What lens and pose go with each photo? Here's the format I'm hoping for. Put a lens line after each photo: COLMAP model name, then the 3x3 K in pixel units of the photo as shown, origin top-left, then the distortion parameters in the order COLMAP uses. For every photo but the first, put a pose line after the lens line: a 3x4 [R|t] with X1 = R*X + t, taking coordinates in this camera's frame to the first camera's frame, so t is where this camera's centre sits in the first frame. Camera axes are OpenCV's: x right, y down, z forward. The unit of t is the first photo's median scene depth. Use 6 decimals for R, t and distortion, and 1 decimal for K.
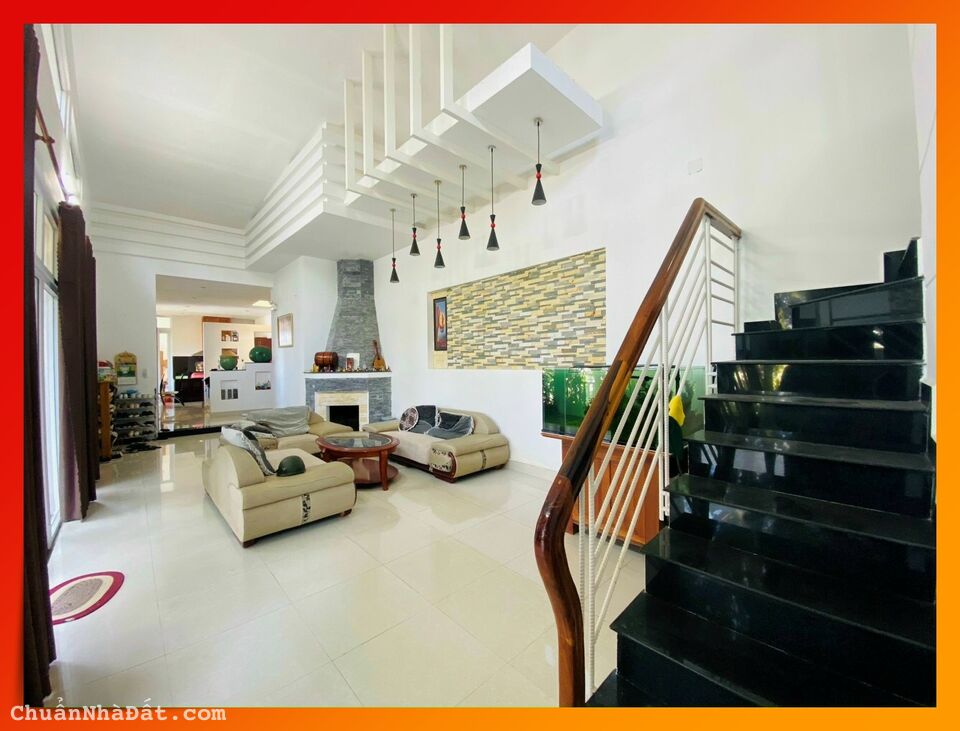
lens RADIAL K [[377.3, 0, 483.6], [0, 377.3, 367.0], [0, 0, 1]] dist [-0.000476, -0.000055]
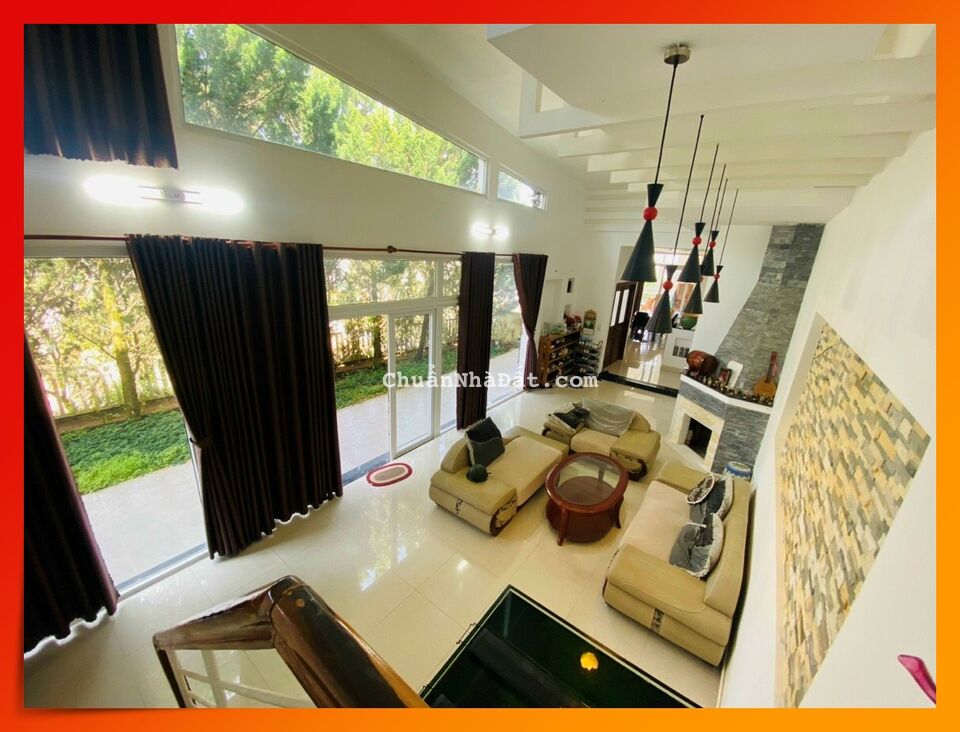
lens RADIAL K [[377.3, 0, 480.3], [0, 377.3, 362.7], [0, 0, 1]] dist [-0.000476, -0.000055]
pose [[0.159453, 0.311798, -0.936673, 0.264949], [-0.066345, 0.950052, 0.304958, -0.226147], [0.984974, 0.013517, 0.172175, 0.370379]]
